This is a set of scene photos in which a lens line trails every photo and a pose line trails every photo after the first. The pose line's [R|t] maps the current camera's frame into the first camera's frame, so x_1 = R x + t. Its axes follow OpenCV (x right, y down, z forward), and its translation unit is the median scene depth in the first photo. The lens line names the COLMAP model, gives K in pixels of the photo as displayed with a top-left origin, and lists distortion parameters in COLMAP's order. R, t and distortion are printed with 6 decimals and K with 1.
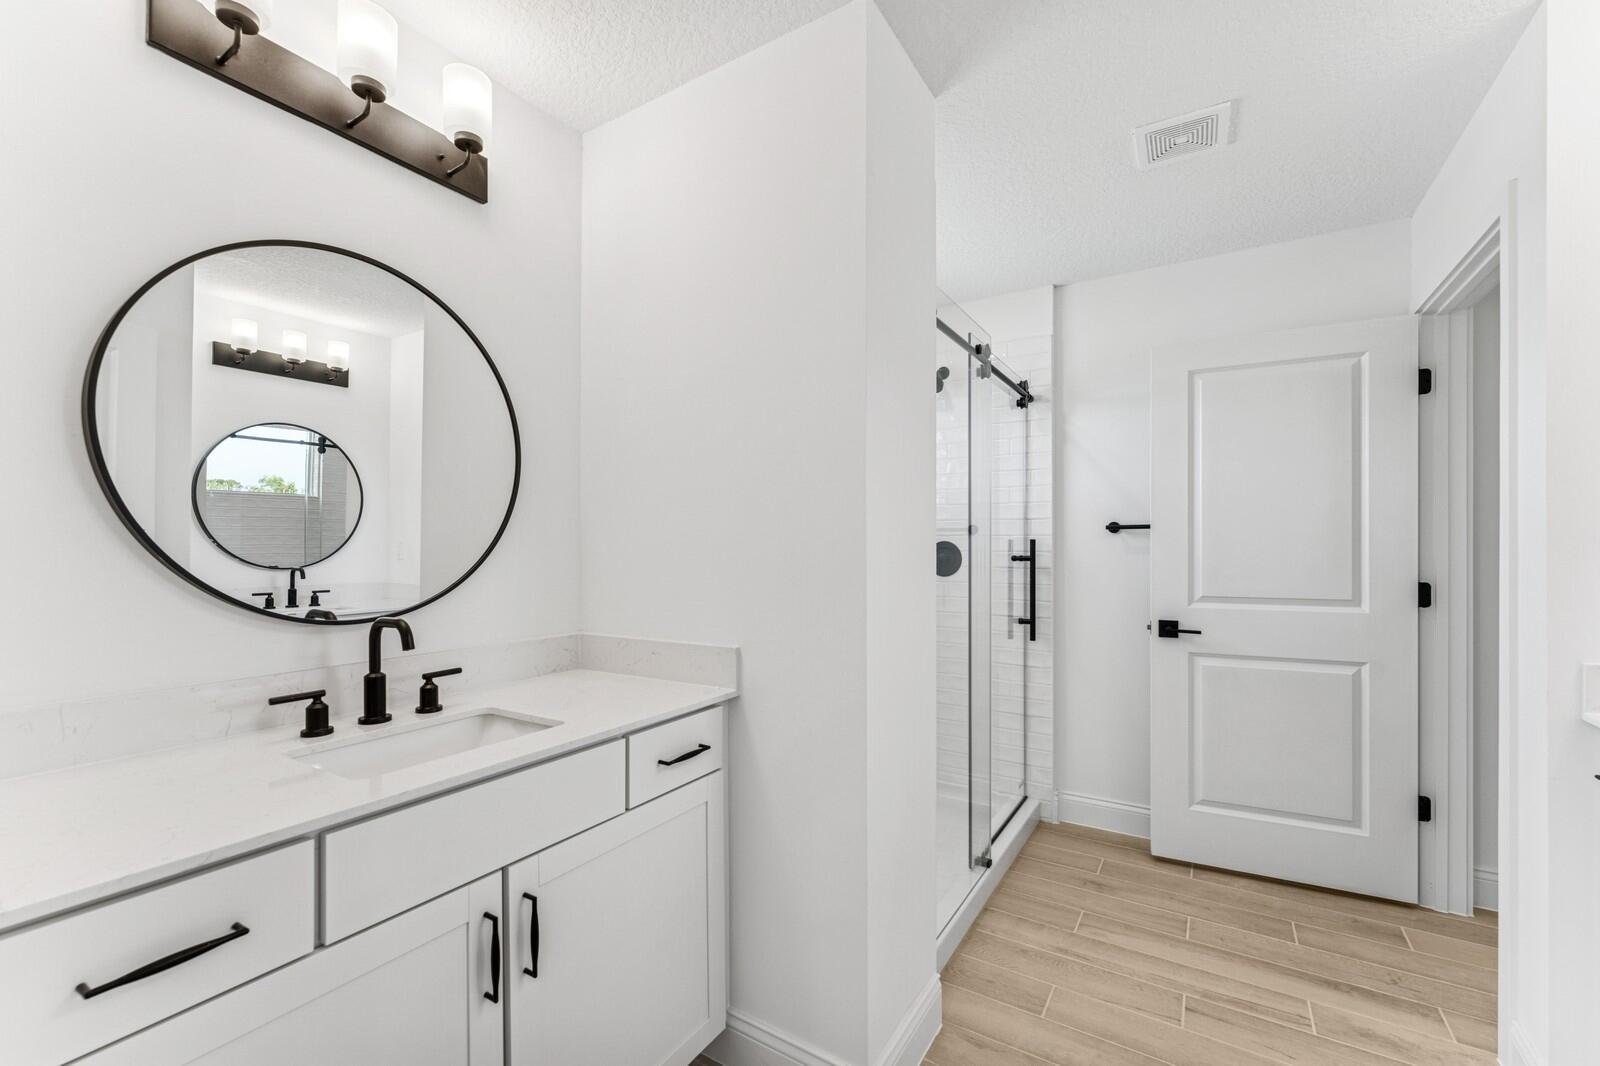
lens RADIAL K [[657.7, 0, 789.5], [0, 657.7, 543.5], [0, 0, 1]] dist [0.003176, -0.000446]
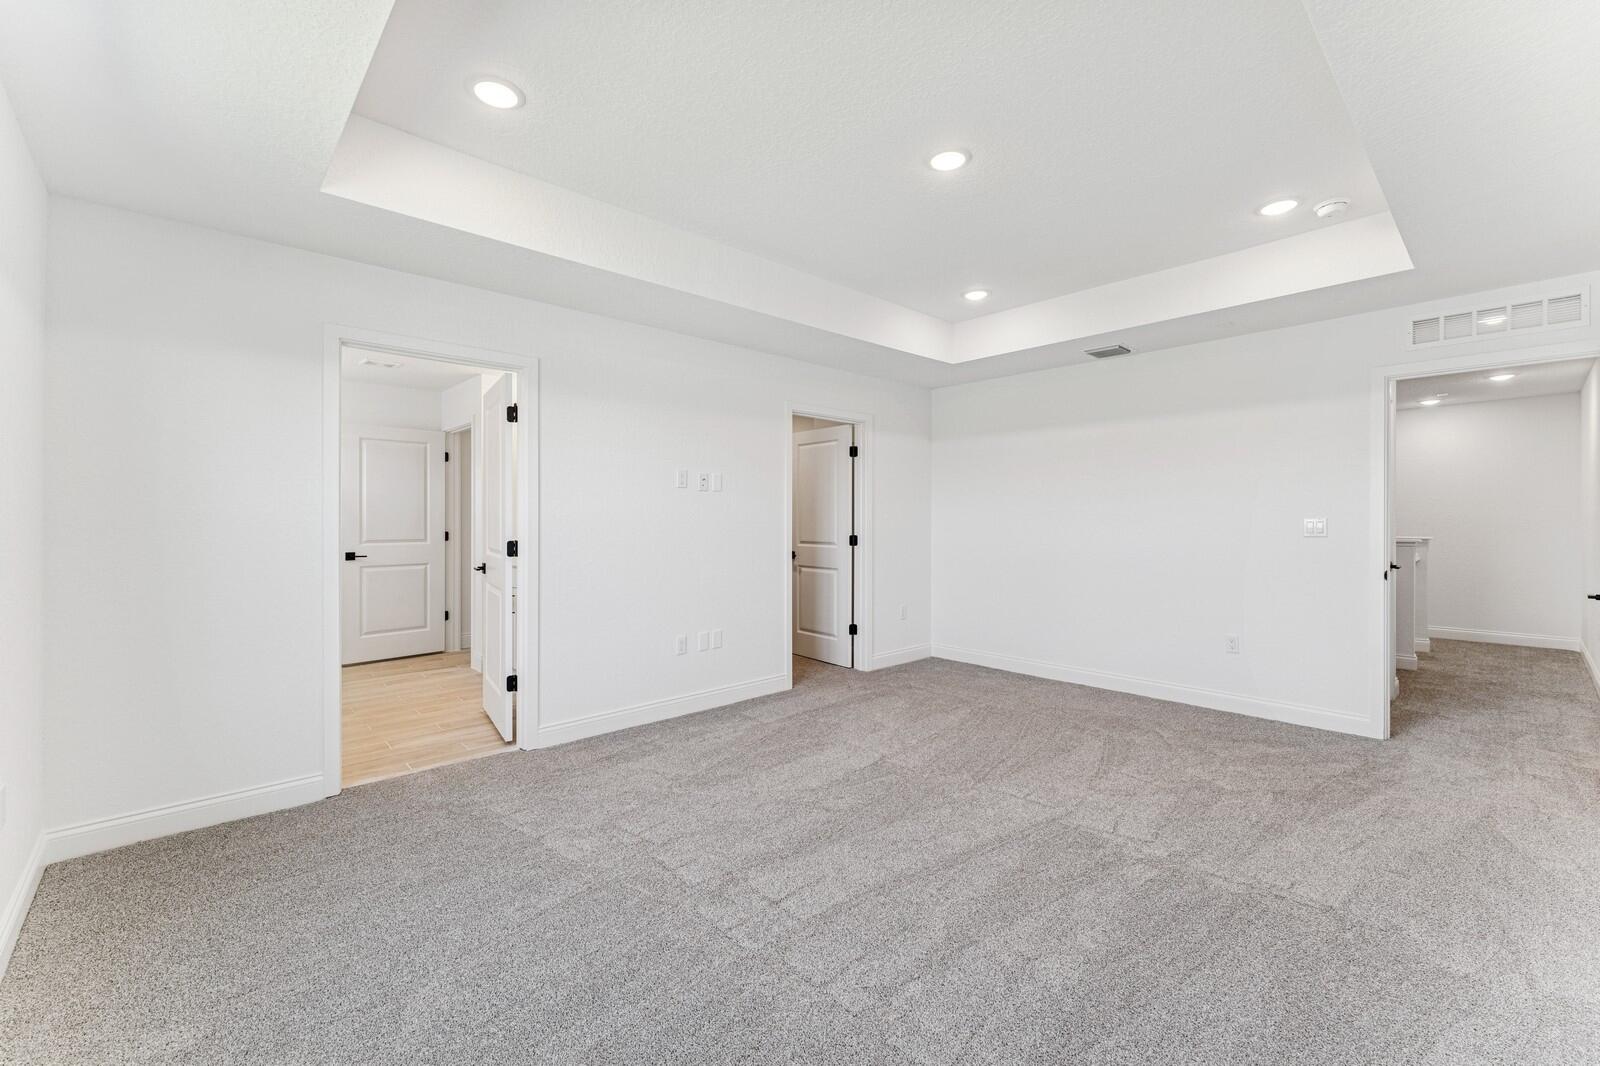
lens RADIAL K [[657.7, 0, 793.7], [0, 657.7, 533.5], [0, 0, 1]] dist [0.003176, -0.000446]
pose [[0.304002, -0.001601, 0.952670, -1.130292], [-0.001242, 0.999997, 0.002076, 0.054560], [-0.952671, -0.001814, 0.303999, -1.129946]]
